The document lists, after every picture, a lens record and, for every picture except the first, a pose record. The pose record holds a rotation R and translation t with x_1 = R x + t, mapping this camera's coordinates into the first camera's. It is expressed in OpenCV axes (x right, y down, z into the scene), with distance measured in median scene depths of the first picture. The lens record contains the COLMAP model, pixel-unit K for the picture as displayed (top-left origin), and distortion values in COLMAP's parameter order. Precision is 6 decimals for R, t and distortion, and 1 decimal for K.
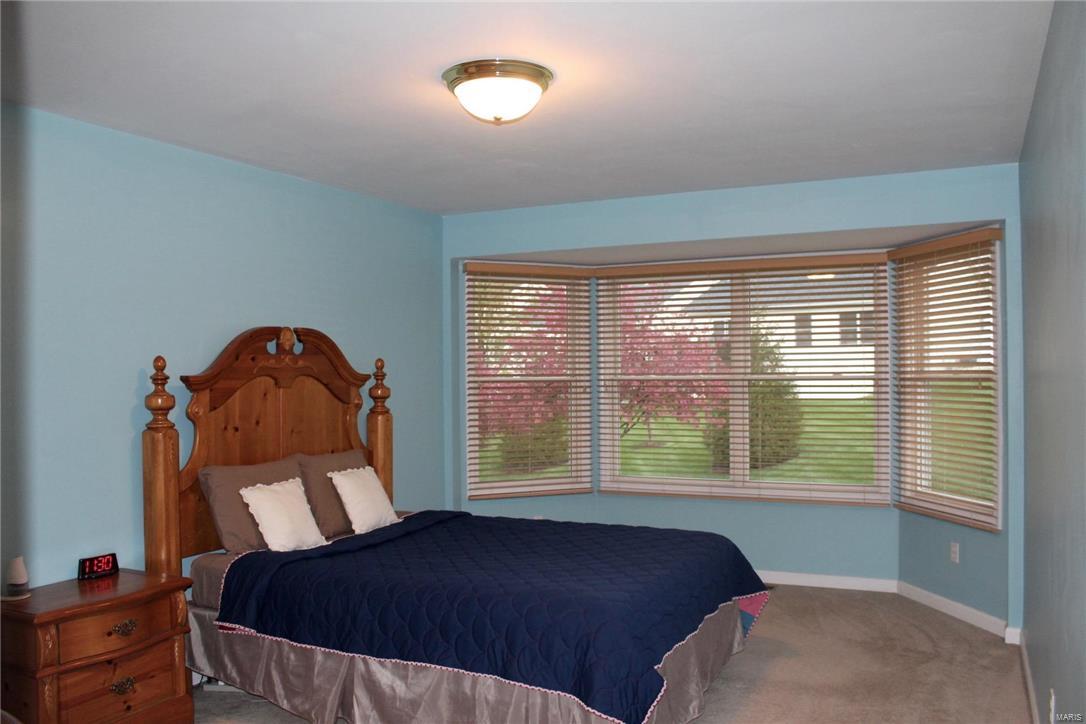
lens RADIAL K [[922.1, 0, 543.0], [0, 922.1, 362.0], [0, 0, 1]] dist [-0.142733, 0.116502]
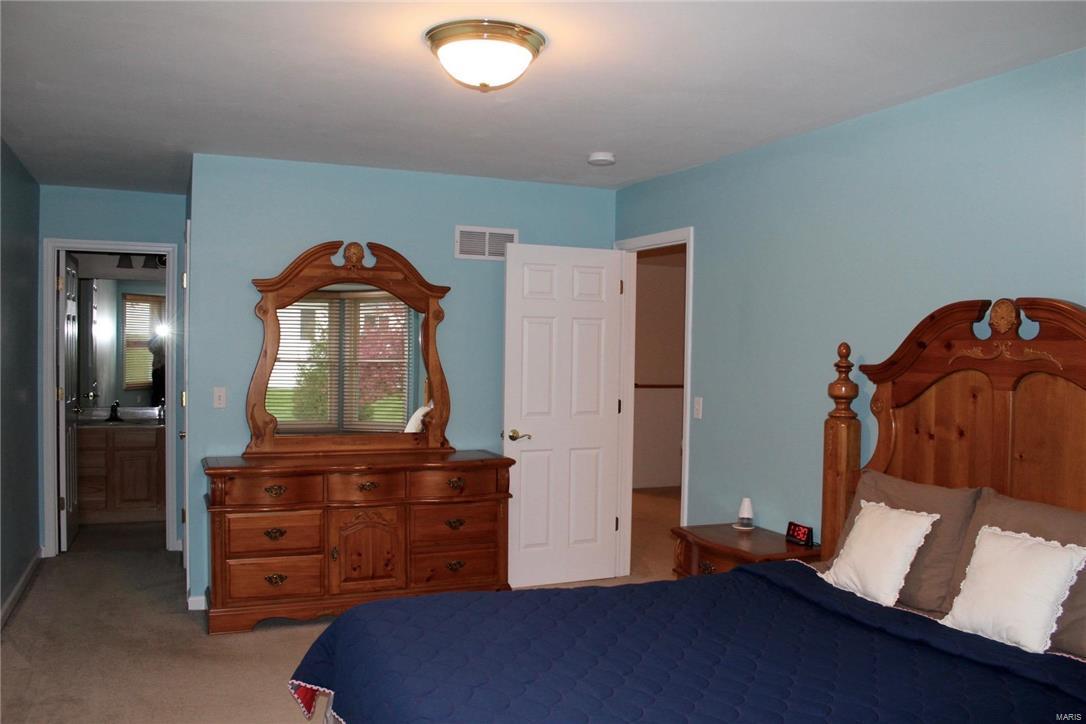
lens RADIAL K [[922.1, 0, 543.0], [0, 922.1, 362.0], [0, 0, 1]] dist [-0.142733, 0.116502]
pose [[-0.670895, -0.005008, -0.741536, 0.471860], [-0.021649, 0.999683, 0.012835, 0.007624], [0.741236, 0.024665, -0.670791, 1.299156]]
